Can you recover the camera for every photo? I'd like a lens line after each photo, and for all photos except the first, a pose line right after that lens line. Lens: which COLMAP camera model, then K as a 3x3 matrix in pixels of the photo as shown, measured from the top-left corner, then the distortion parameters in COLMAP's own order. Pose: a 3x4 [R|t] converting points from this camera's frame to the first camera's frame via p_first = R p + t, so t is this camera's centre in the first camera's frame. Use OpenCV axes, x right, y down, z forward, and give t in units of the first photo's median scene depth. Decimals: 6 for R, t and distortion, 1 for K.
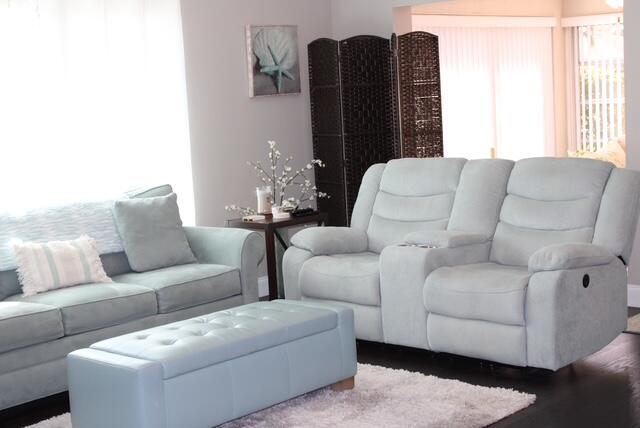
lens RADIAL K [[1065.0, 0, 320.0], [0, 1065.0, 214.0], [0, 0, 1]] dist [-0.006202, 0.118376]
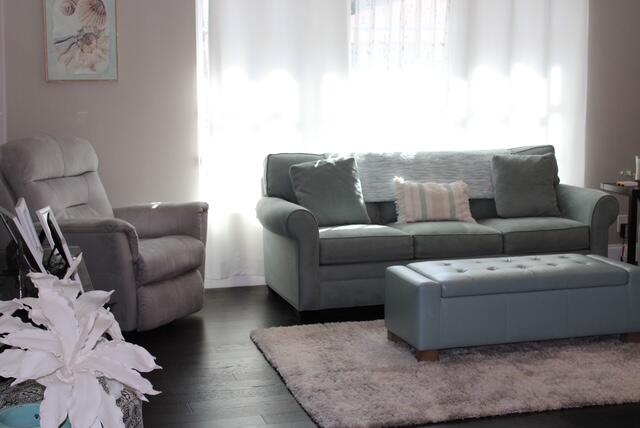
lens RADIAL K [[1065.0, 0, 320.0], [0, 1065.0, 214.0], [0, 0, 1]] dist [-0.006202, 0.118376]
pose [[0.856840, 0.123782, -0.500504, 0.249766], [-0.103650, 0.992289, 0.067963, -0.007893], [0.505057, -0.006356, 0.863063, -0.105575]]
